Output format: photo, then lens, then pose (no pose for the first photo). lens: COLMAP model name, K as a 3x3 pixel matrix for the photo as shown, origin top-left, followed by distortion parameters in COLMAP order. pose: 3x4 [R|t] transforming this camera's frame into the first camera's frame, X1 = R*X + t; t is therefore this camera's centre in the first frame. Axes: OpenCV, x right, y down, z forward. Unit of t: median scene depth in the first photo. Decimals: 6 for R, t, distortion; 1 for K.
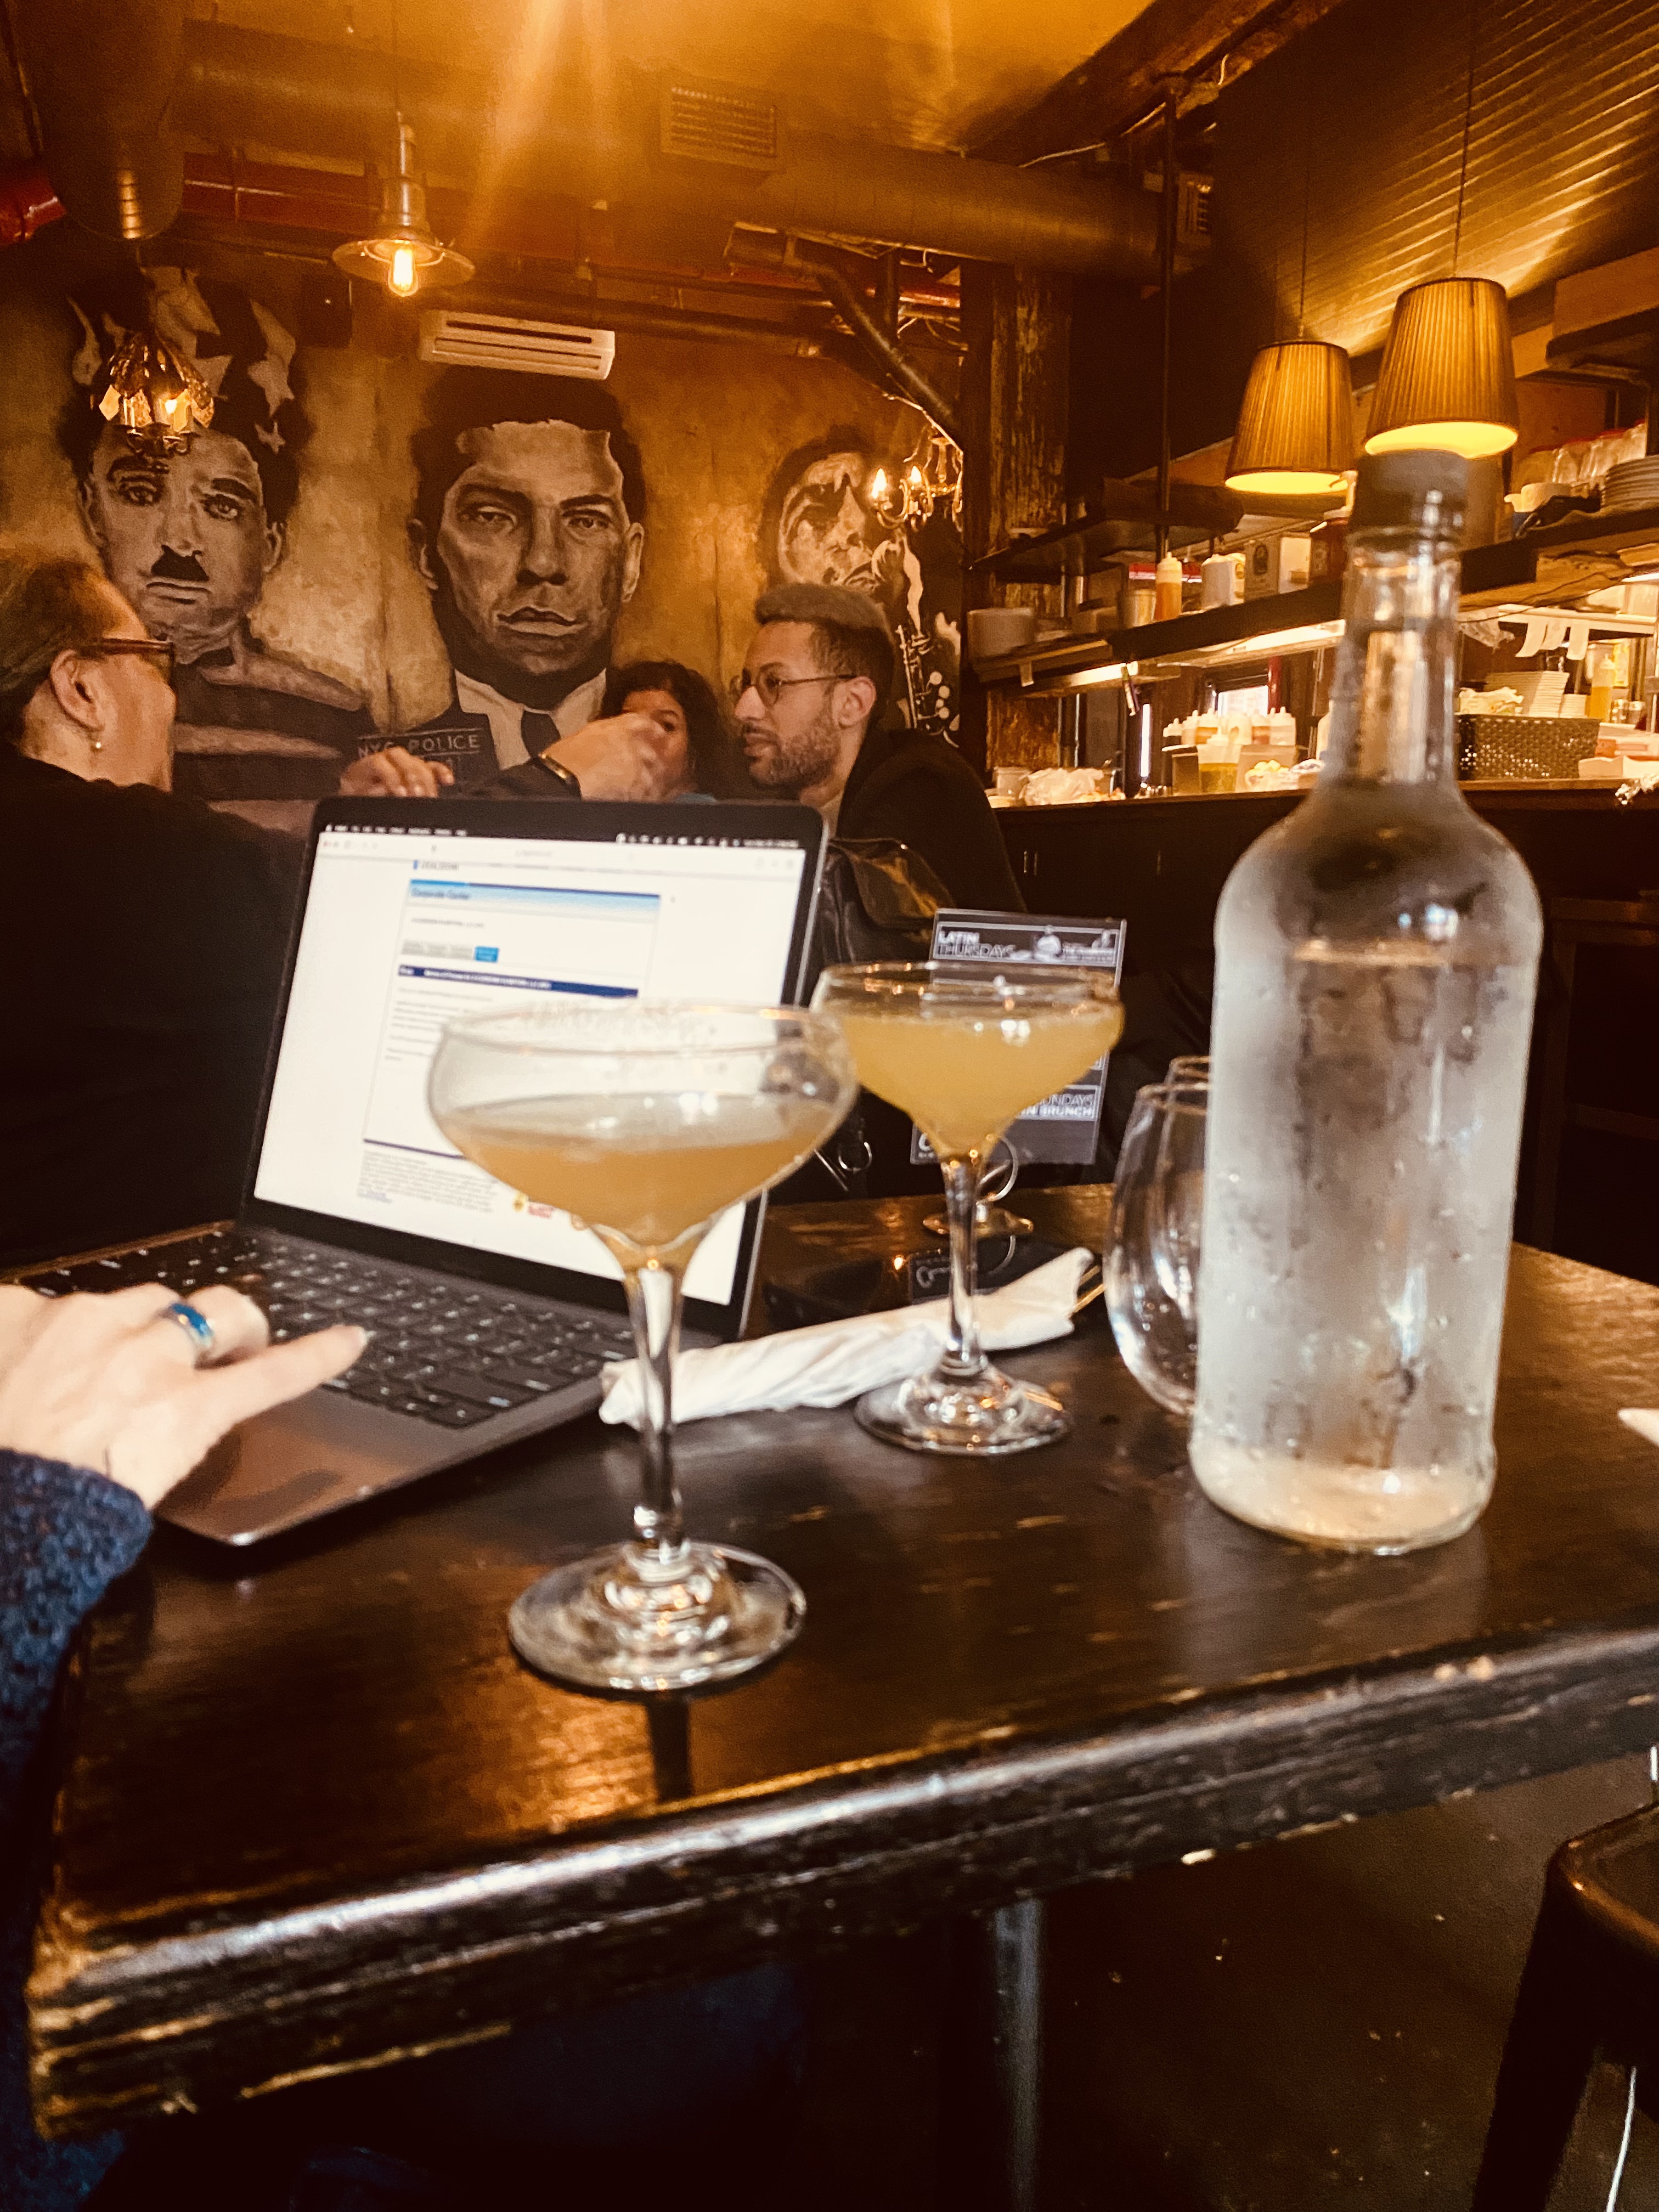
lens RADIAL K [[1708.2, 0, 829.5], [0, 1708.2, 1106.0], [0, 0, 1]] dist [-0.003662, 0.000613]
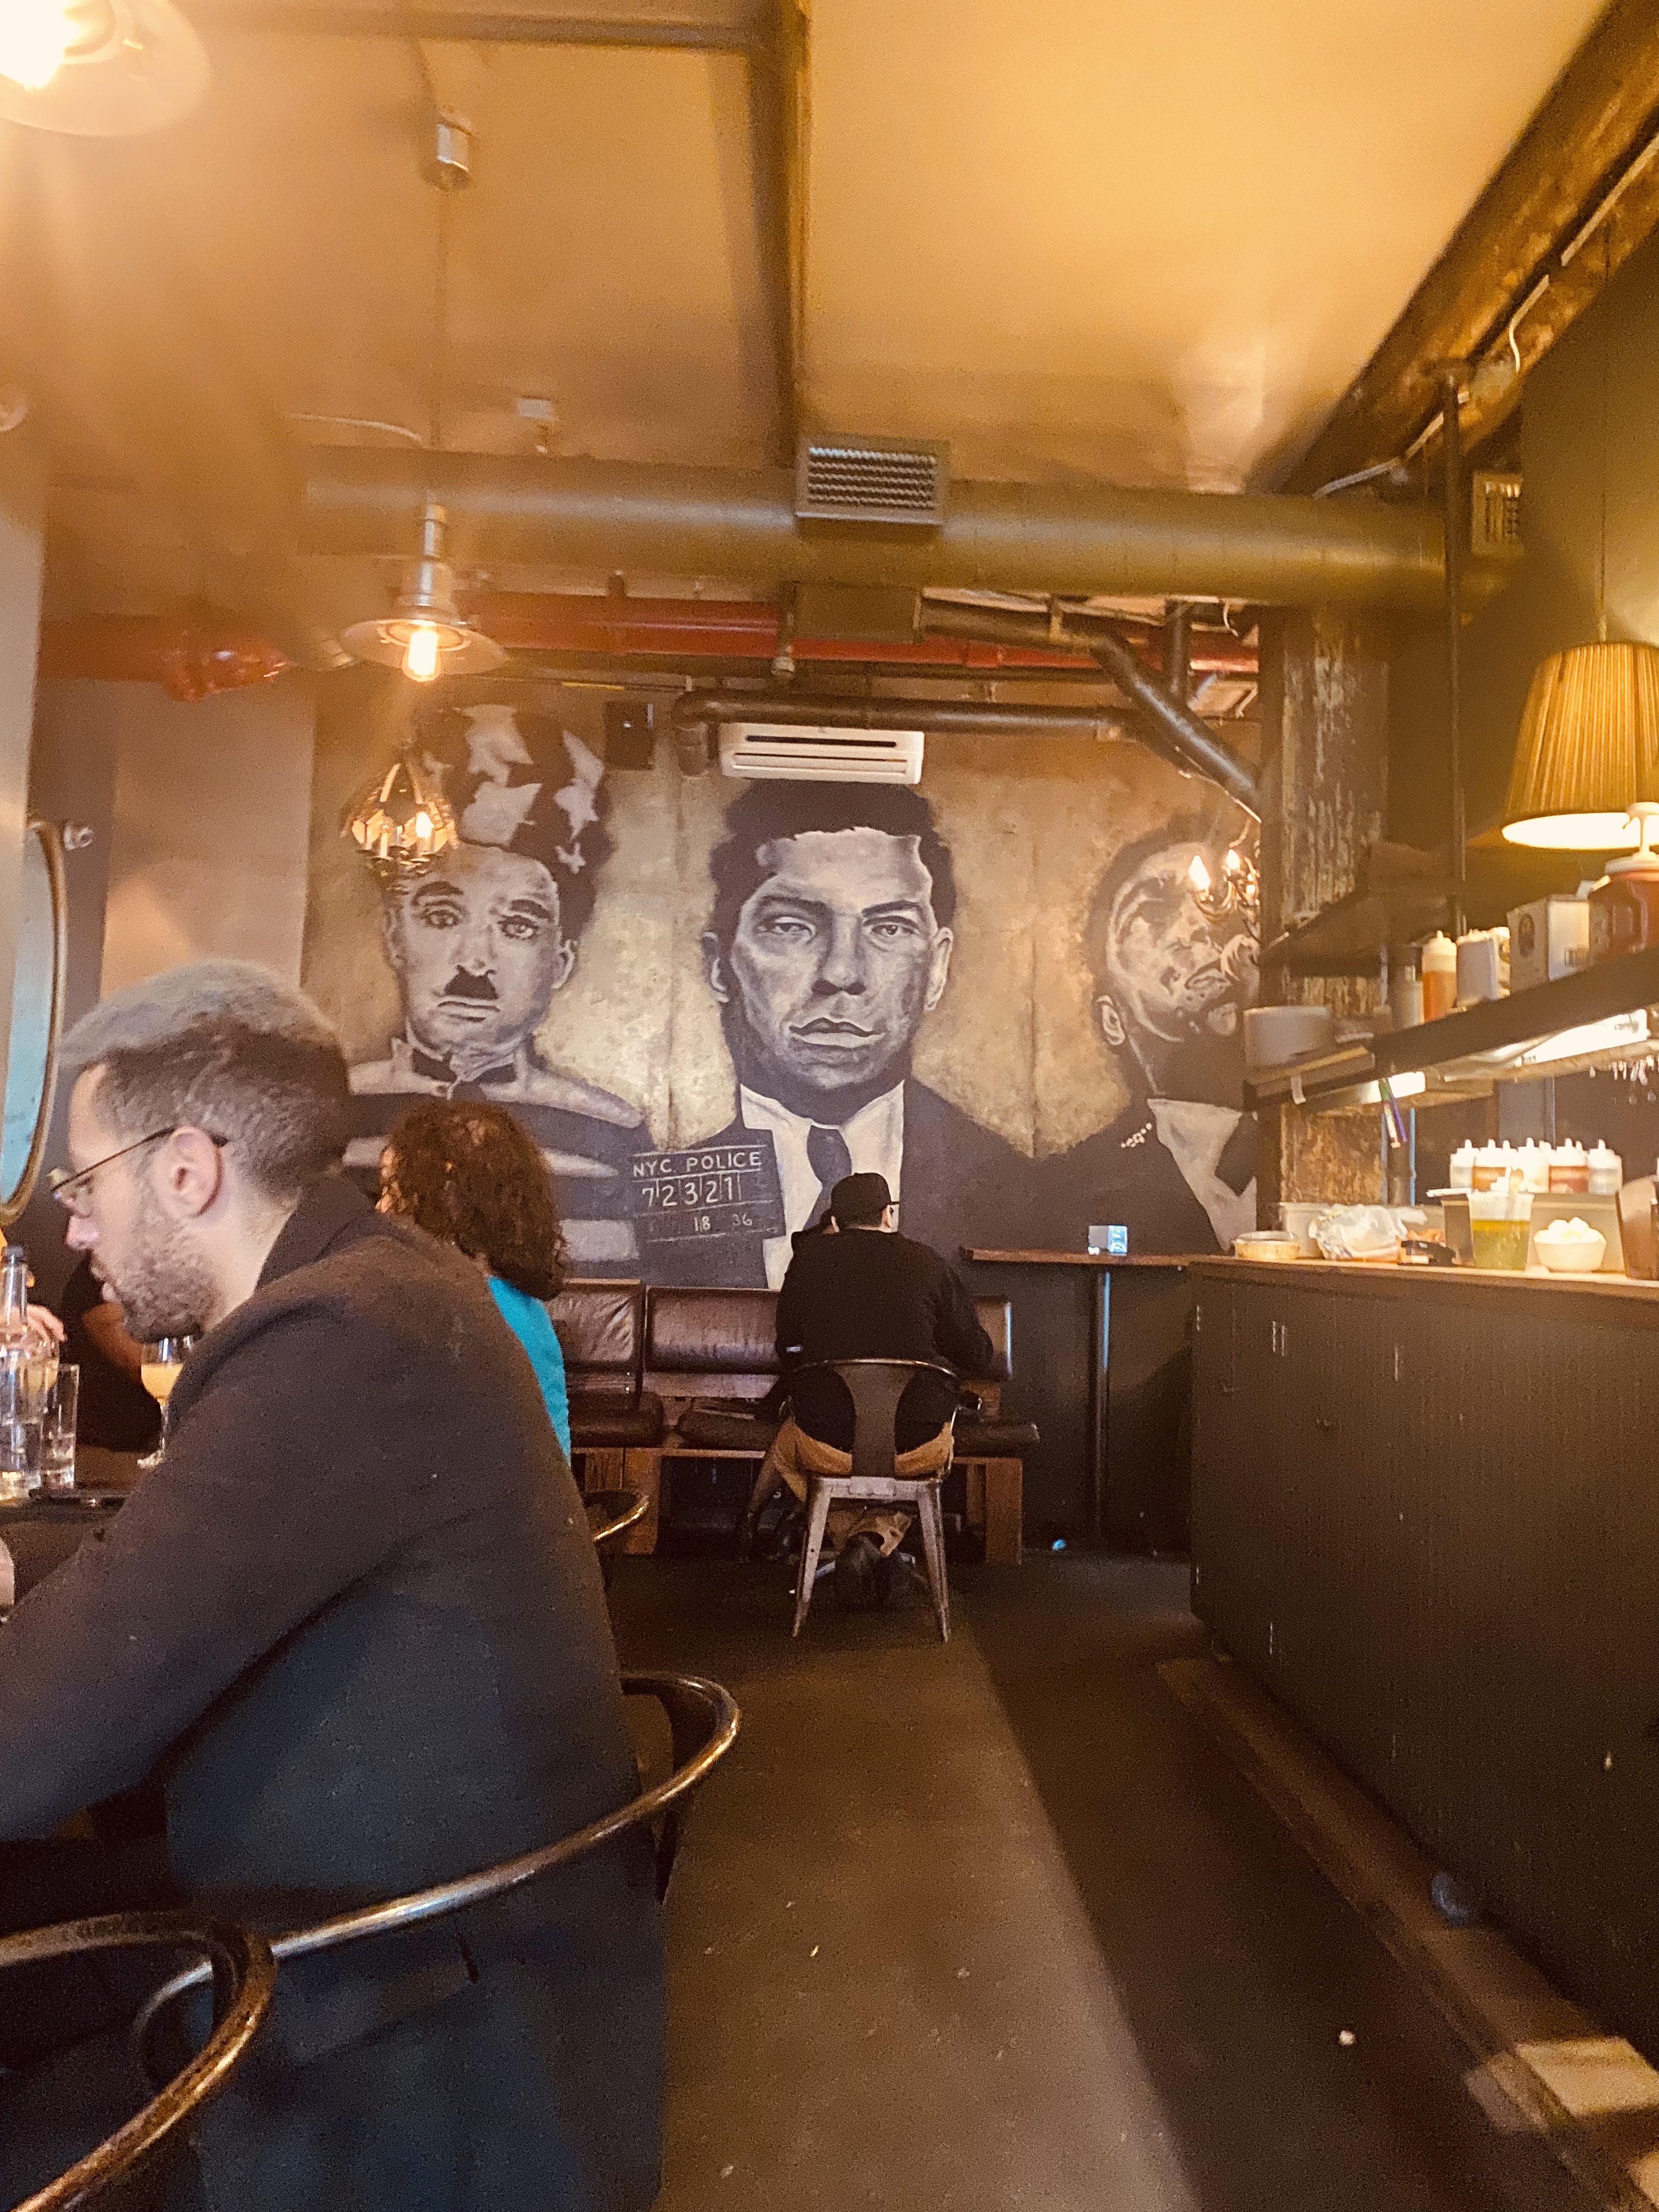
lens RADIAL K [[1656.3, 0, 831.8], [0, 1656.3, 1117.0], [0, 0, 1]] dist [0.139612, -0.328562]
pose [[0.948015, -0.002262, -0.318219, 0.121528], [-0.067573, 0.975740, -0.208246, -0.052742], [0.310970, 0.218923, 0.924862, 0.181320]]
